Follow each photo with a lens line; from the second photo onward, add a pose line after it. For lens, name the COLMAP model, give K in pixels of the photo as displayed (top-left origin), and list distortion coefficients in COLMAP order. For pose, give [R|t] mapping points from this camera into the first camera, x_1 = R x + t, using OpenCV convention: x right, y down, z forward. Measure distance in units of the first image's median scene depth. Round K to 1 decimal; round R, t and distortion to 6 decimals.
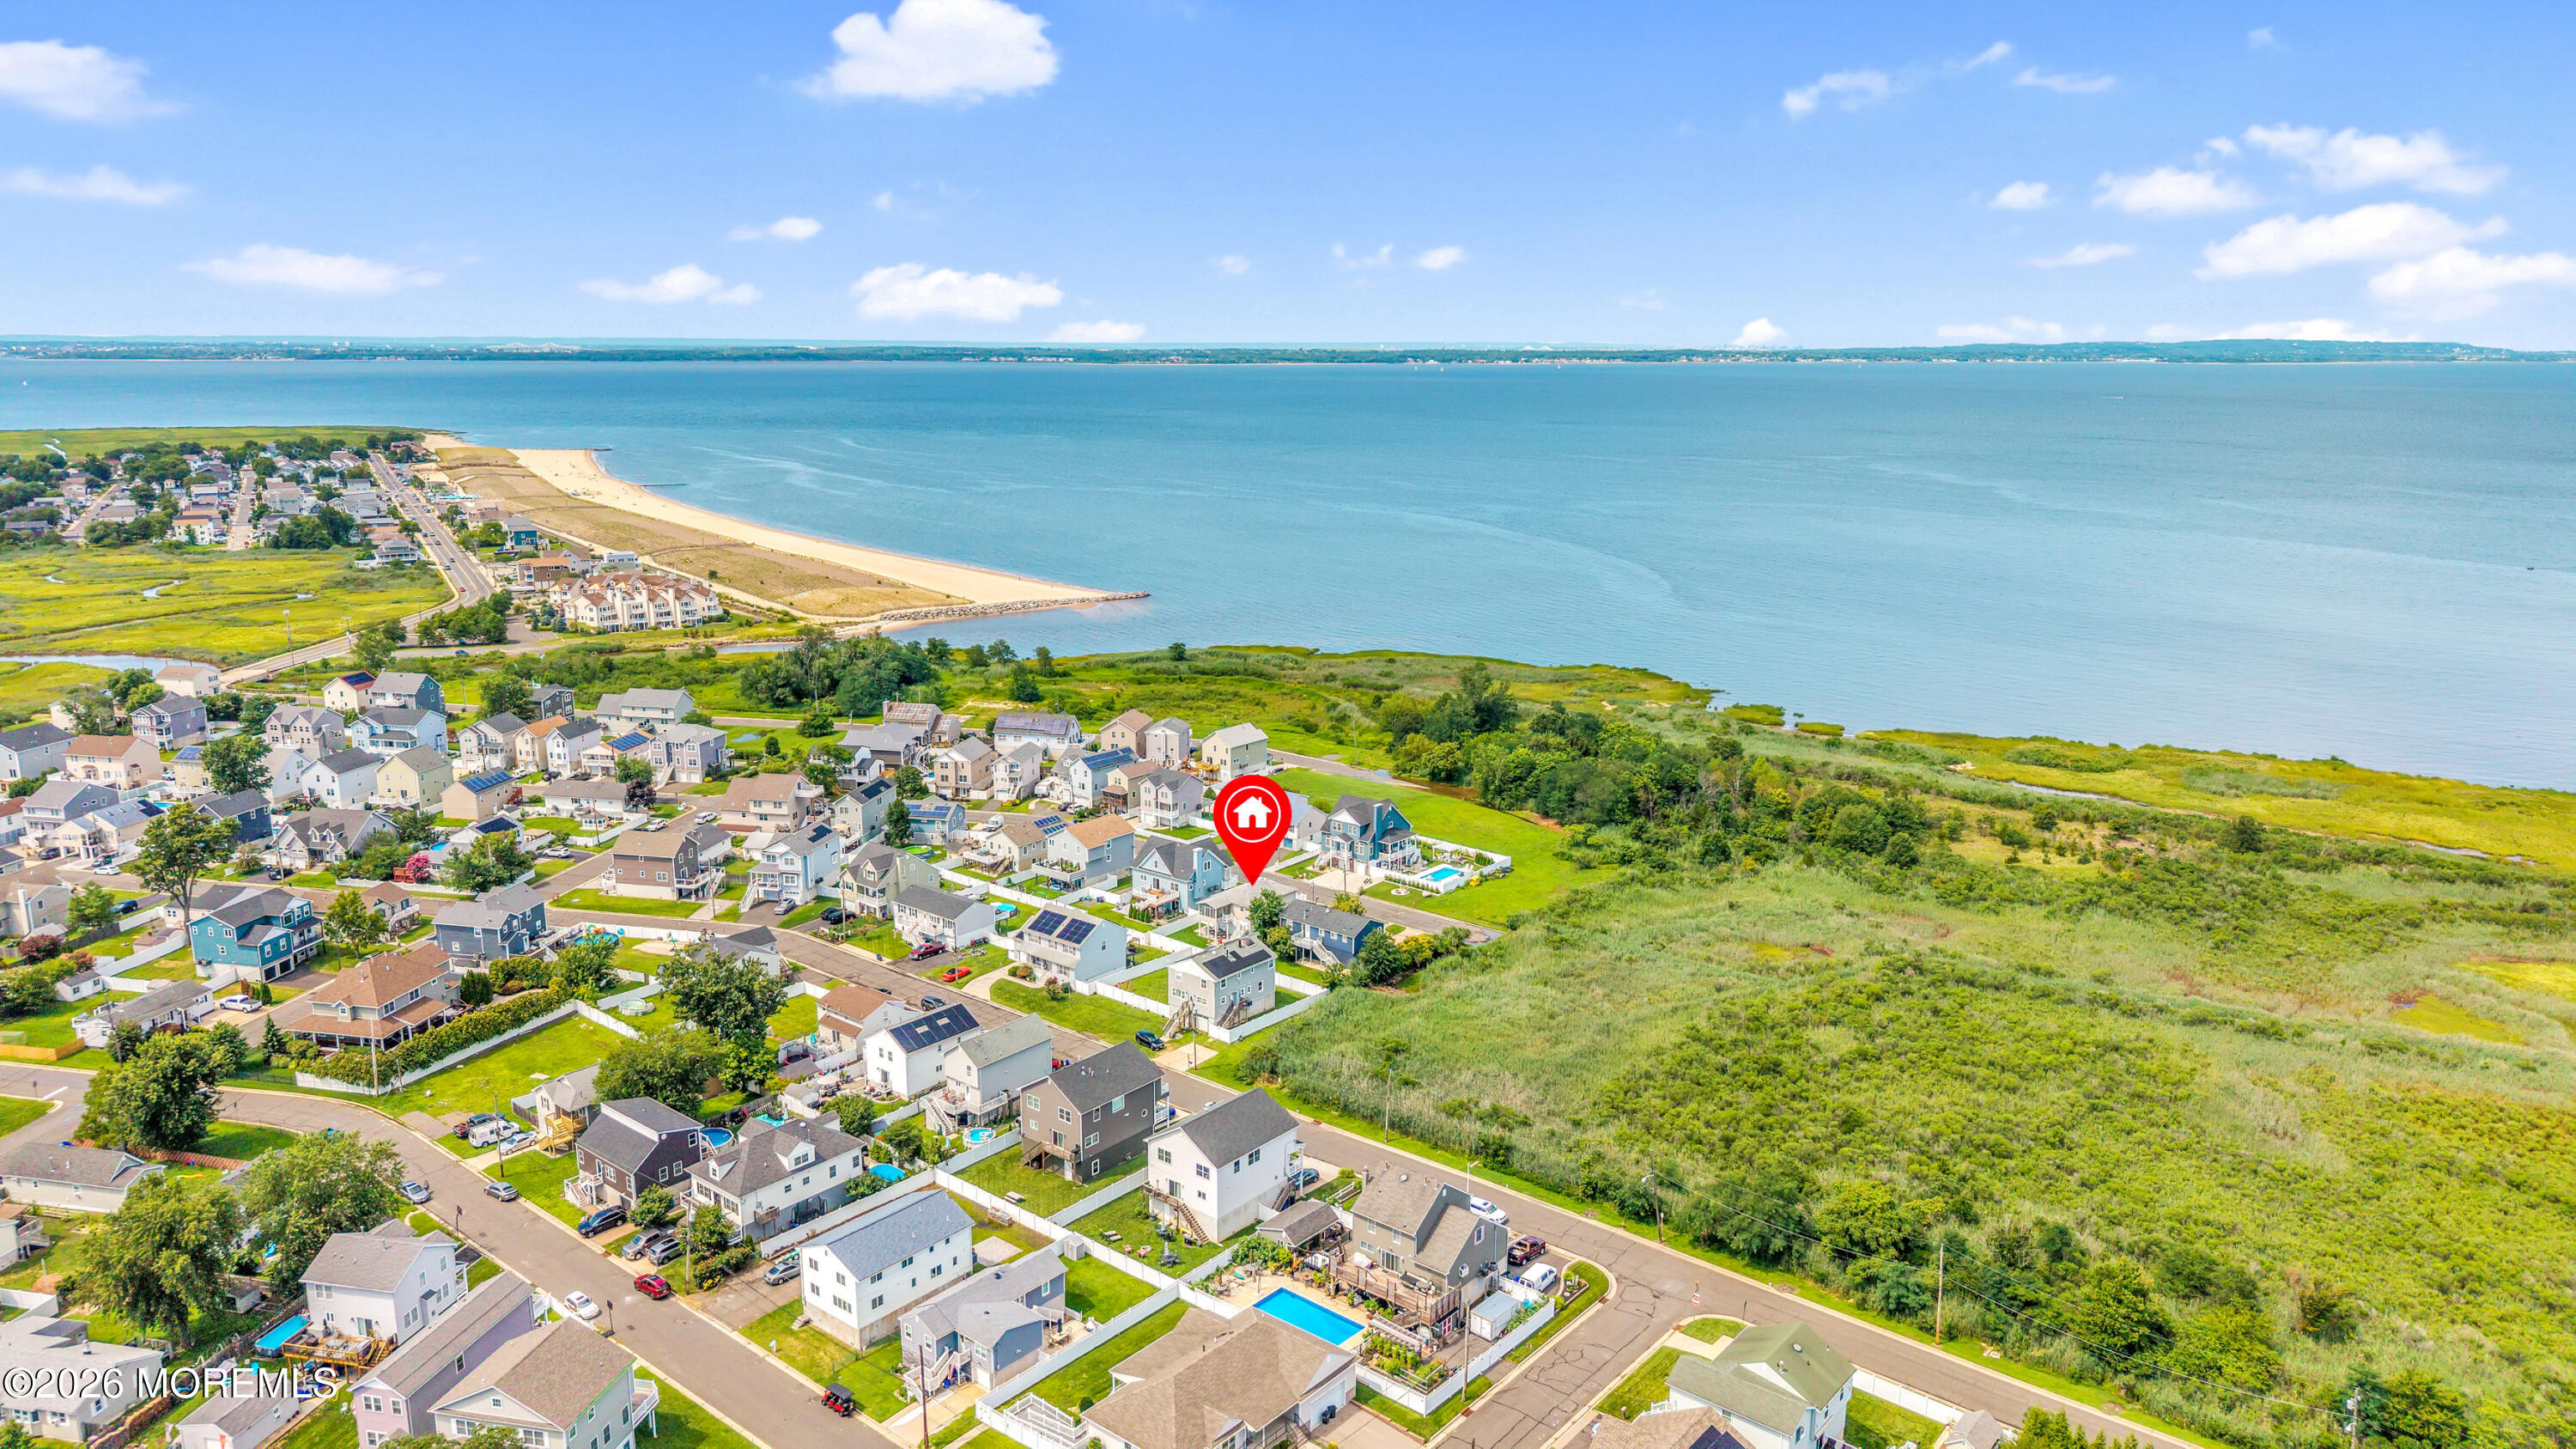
lens RADIAL K [[1718.2, 0, 1282.9], [0, 1718.2, 710.6], [0, 0, 1]] dist [0.019722, -0.019618]
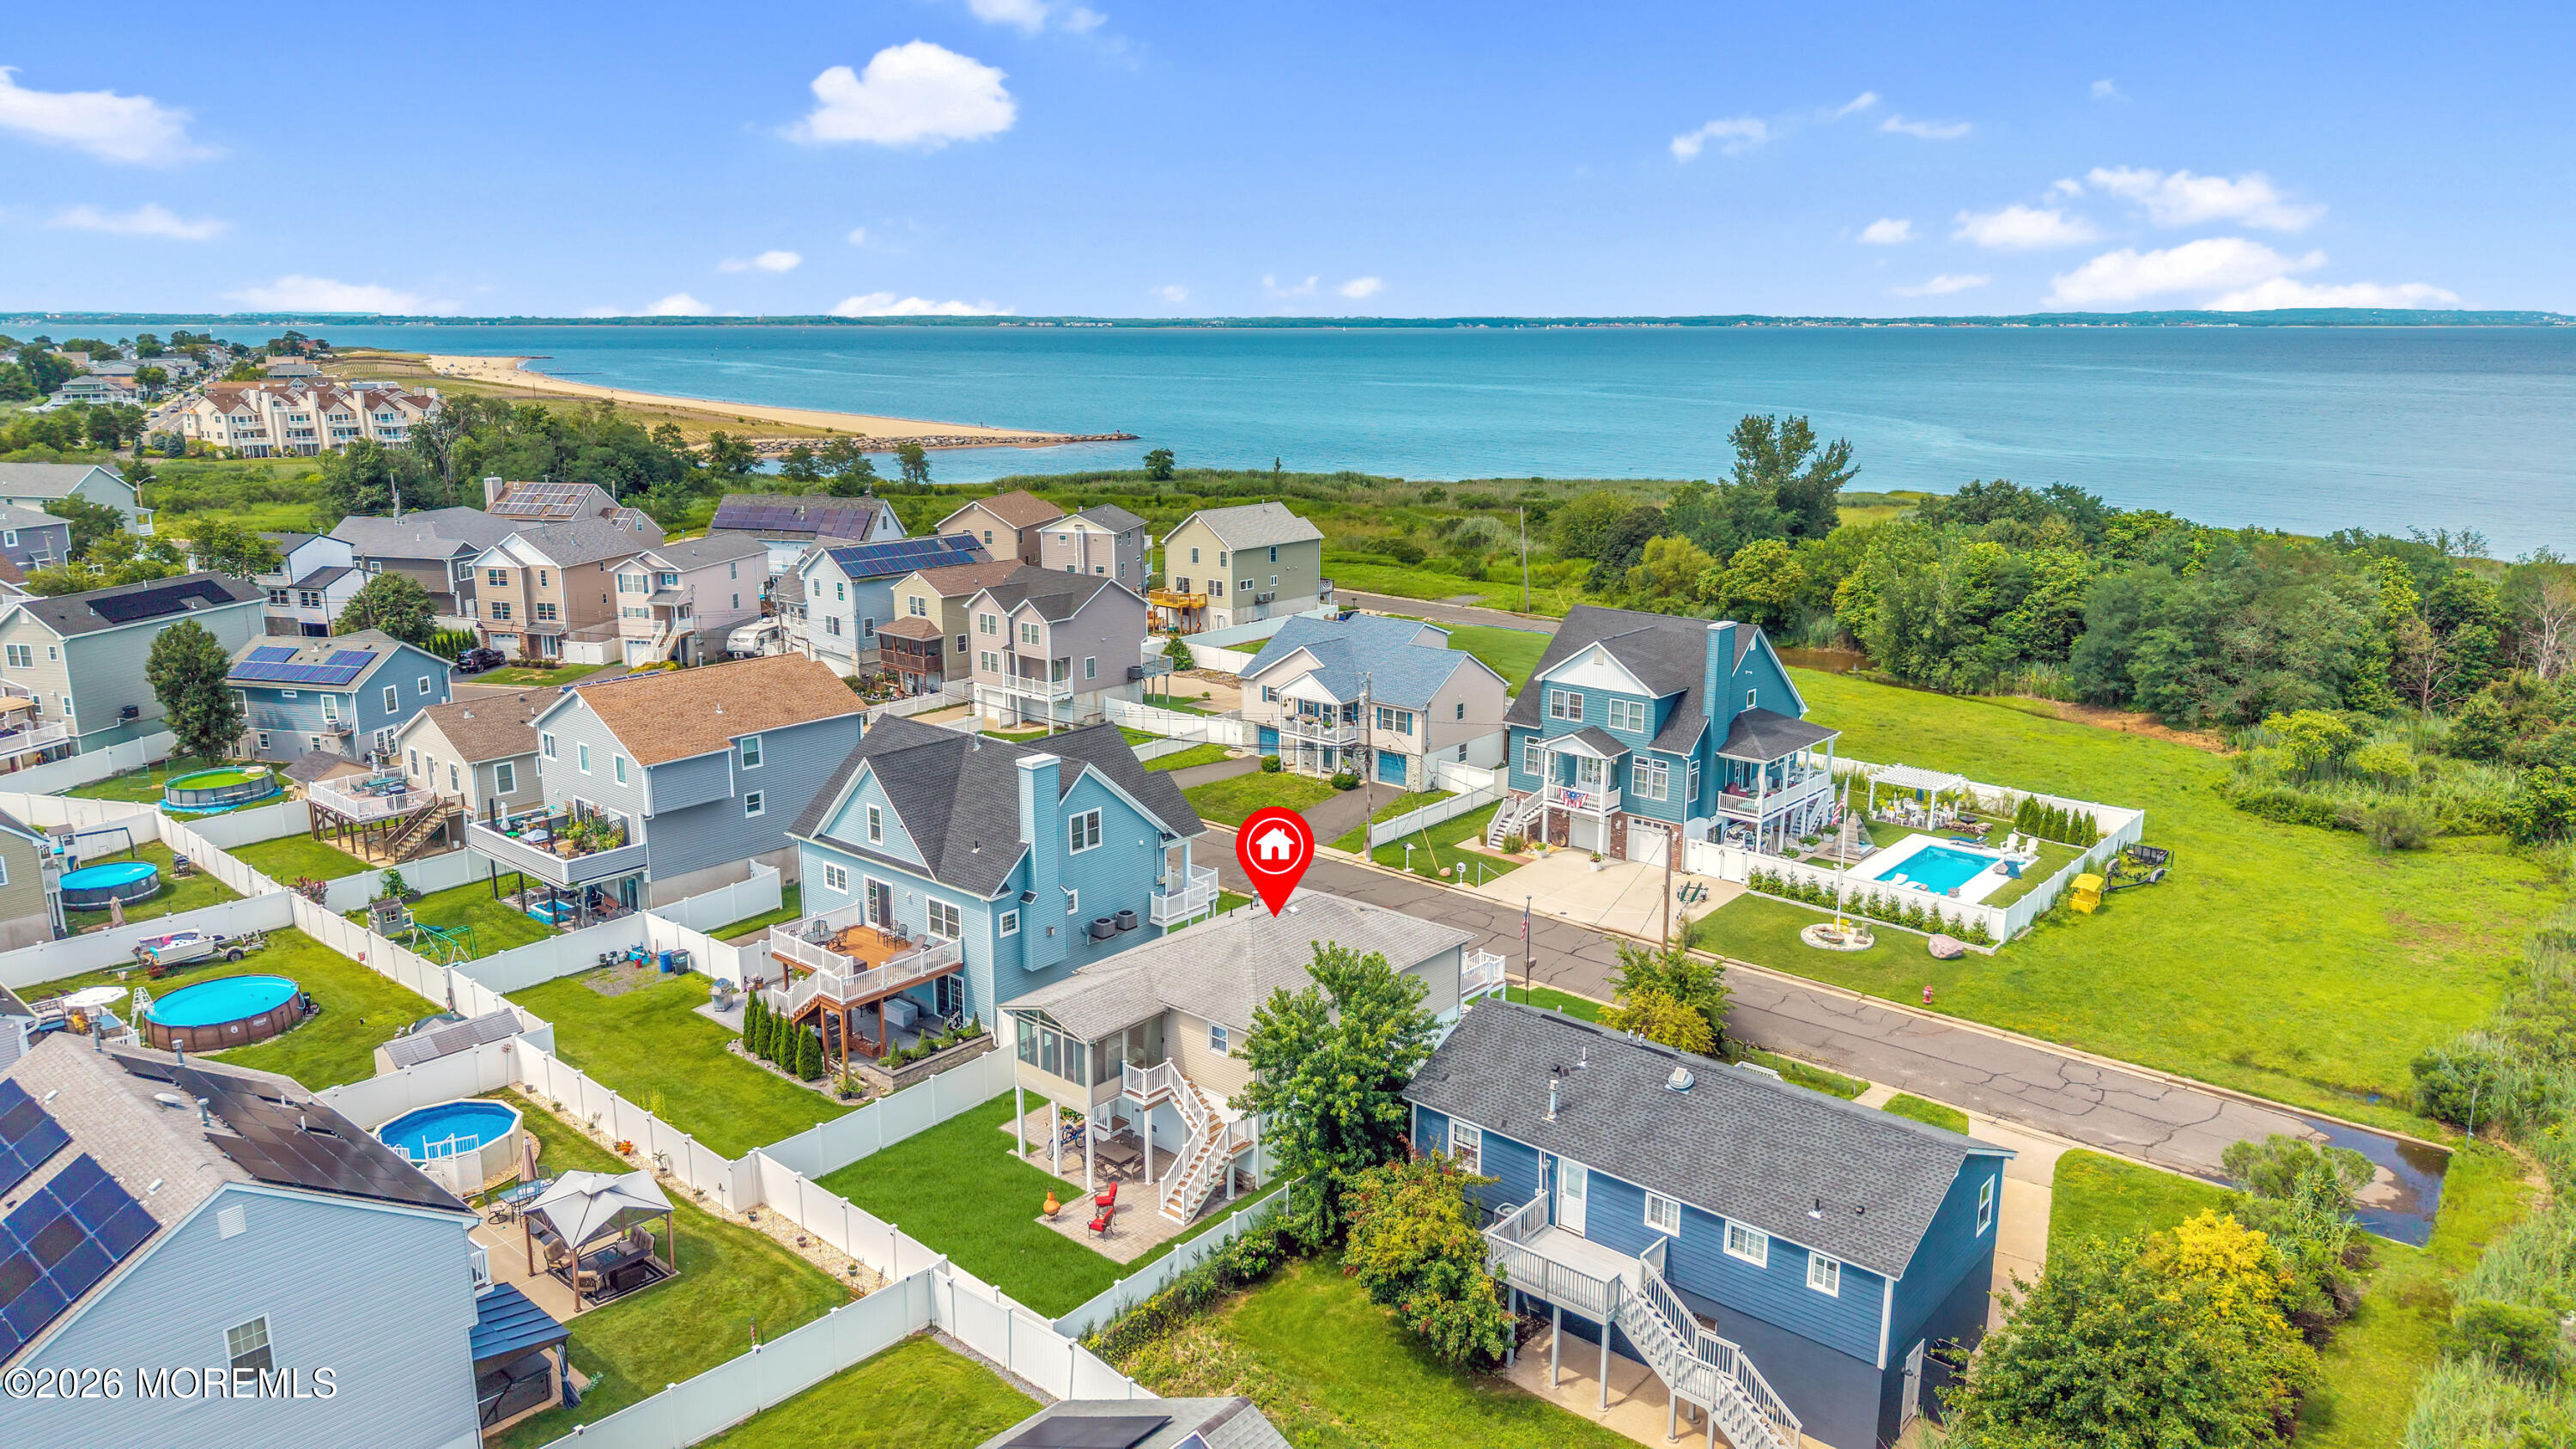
lens RADIAL K [[1718.2, 0, 1265.6], [0, 1718.2, 749.1], [0, 0, 1]] dist [0.019722, -0.019618]
pose [[0.999391, 0.005448, -0.034456, -0.010258], [-0.004266, 0.999403, 0.034291, 0.067056], [0.034622, -0.034123, 0.998818, 0.724651]]
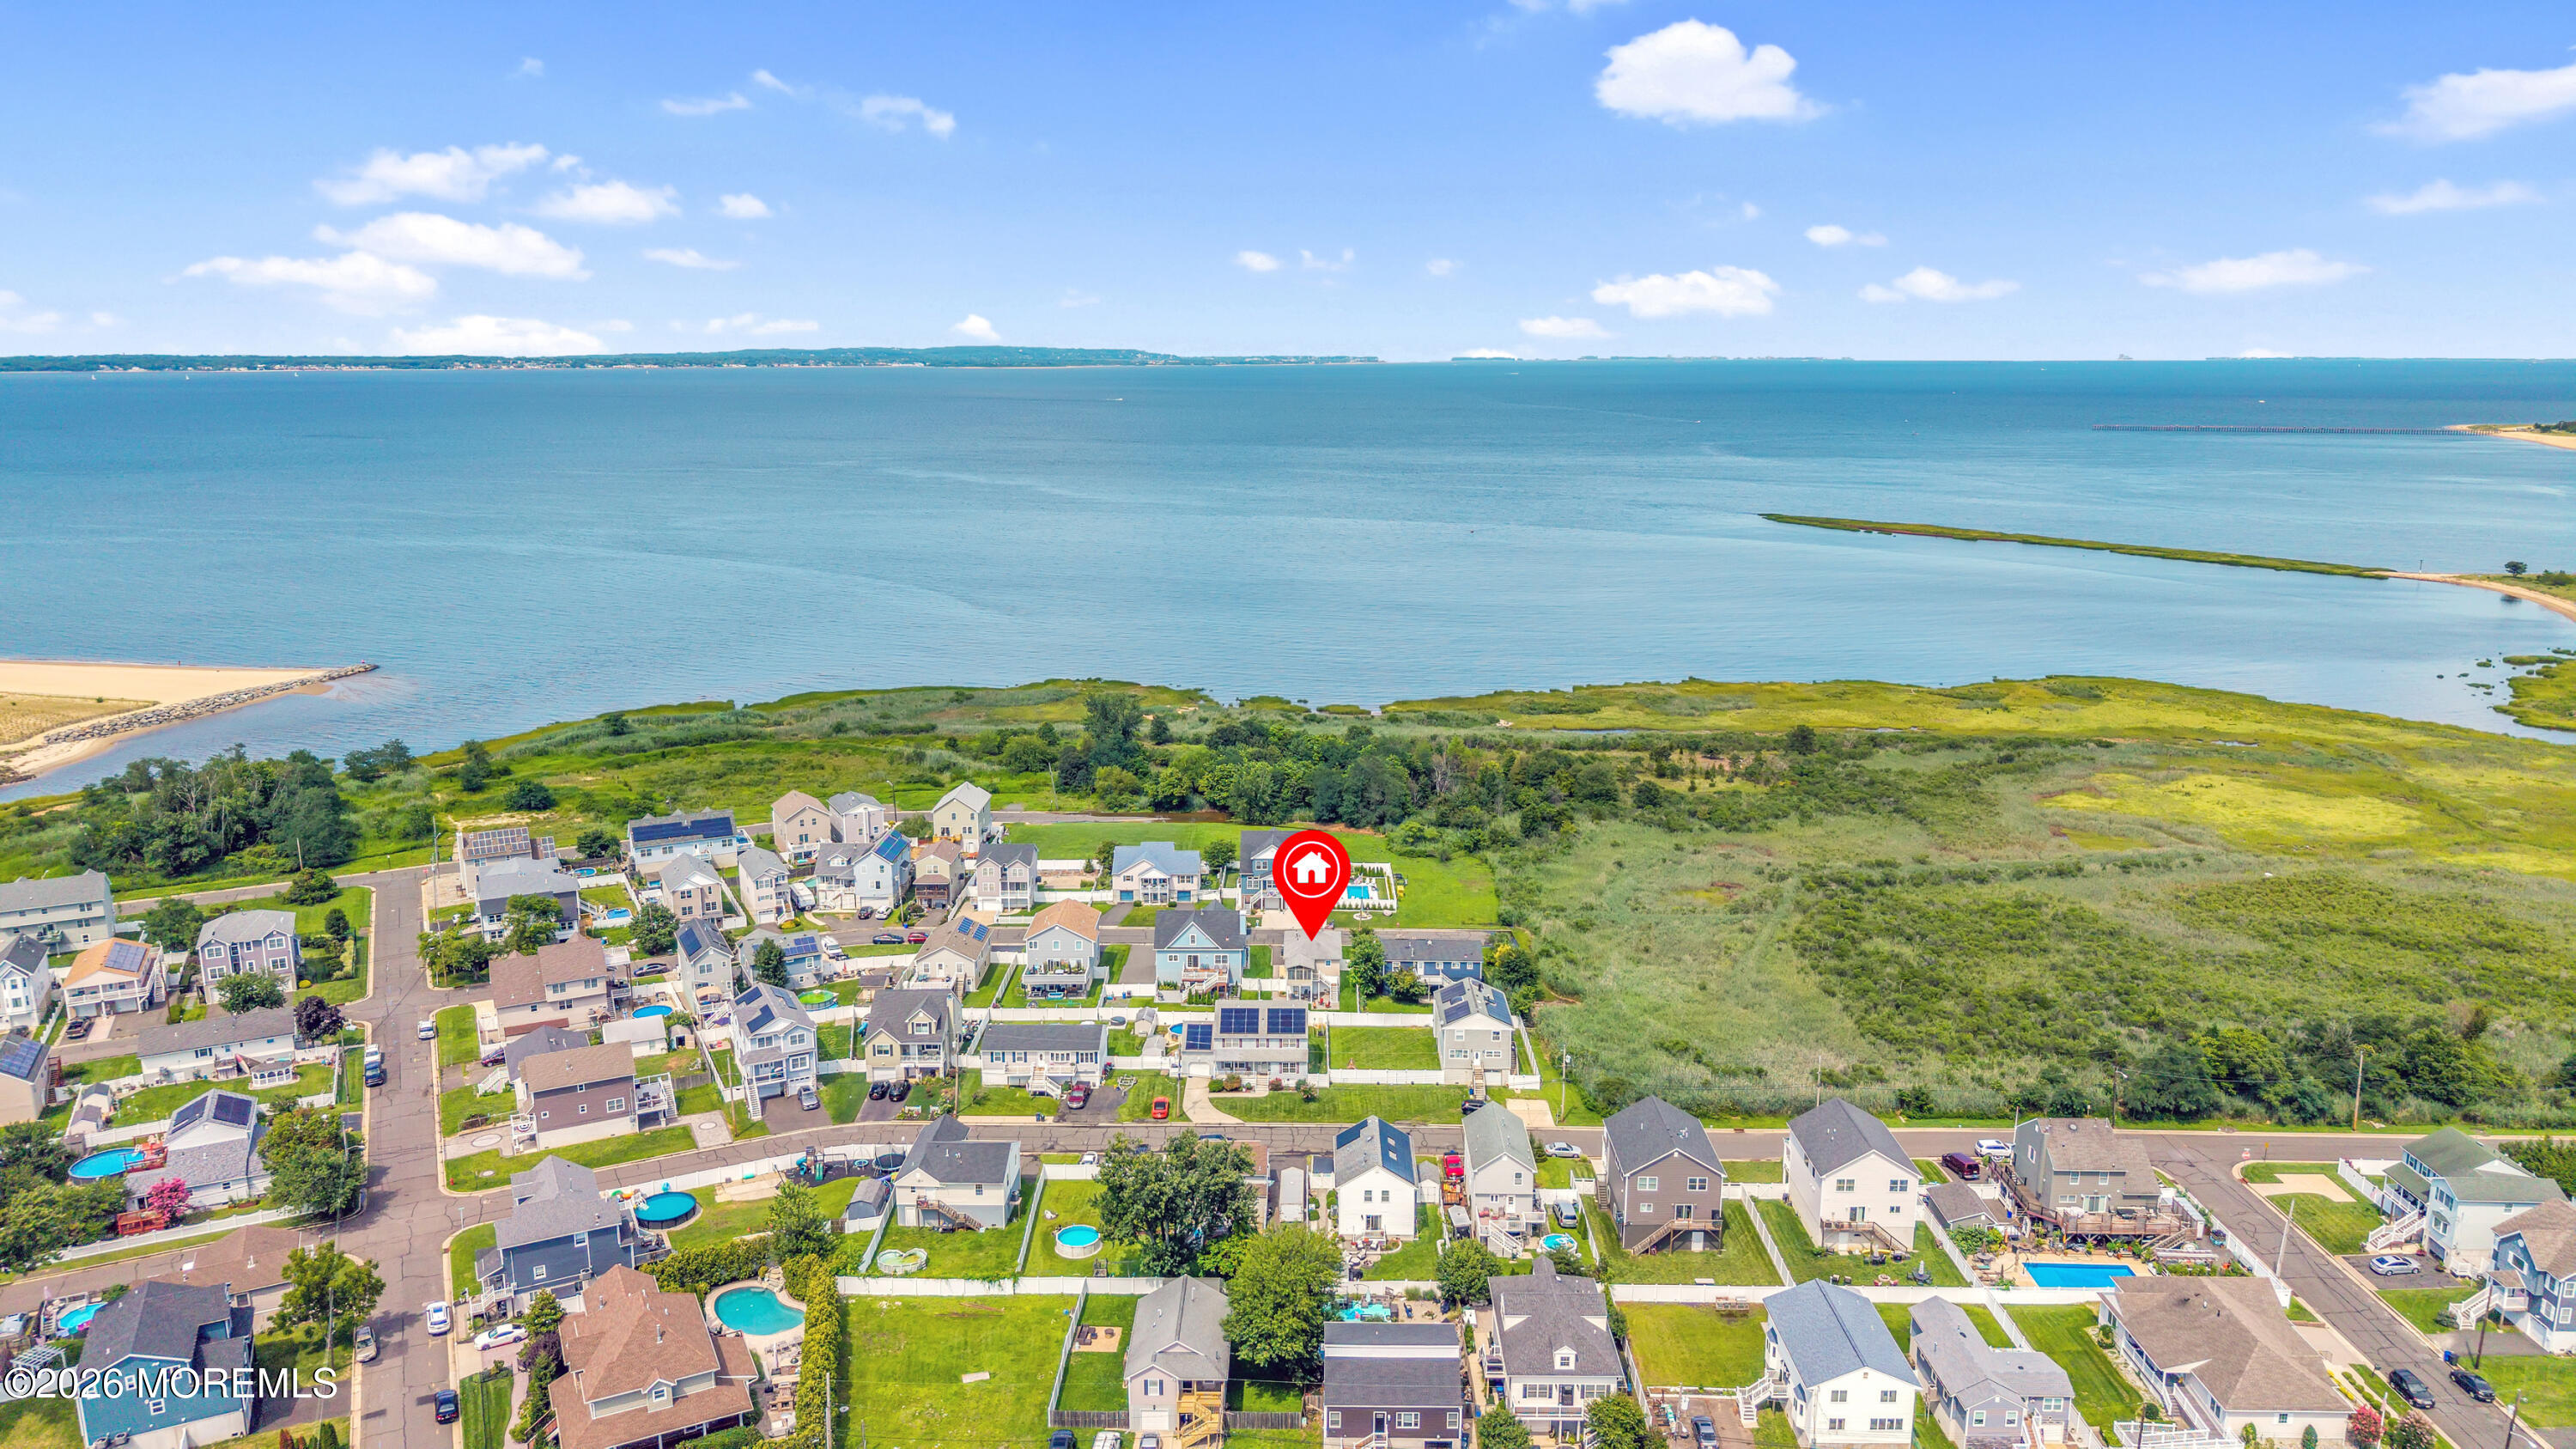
lens RADIAL K [[1718.2, 0, 1295.9], [0, 1718.2, 719.2], [0, 0, 1]] dist [0.019722, -0.019618]
pose [[0.776899, -0.133600, 0.615288, -0.537985], [0.132577, 0.990031, 0.047569, -0.055791], [-0.615509, 0.044616, 0.786866, 0.250707]]
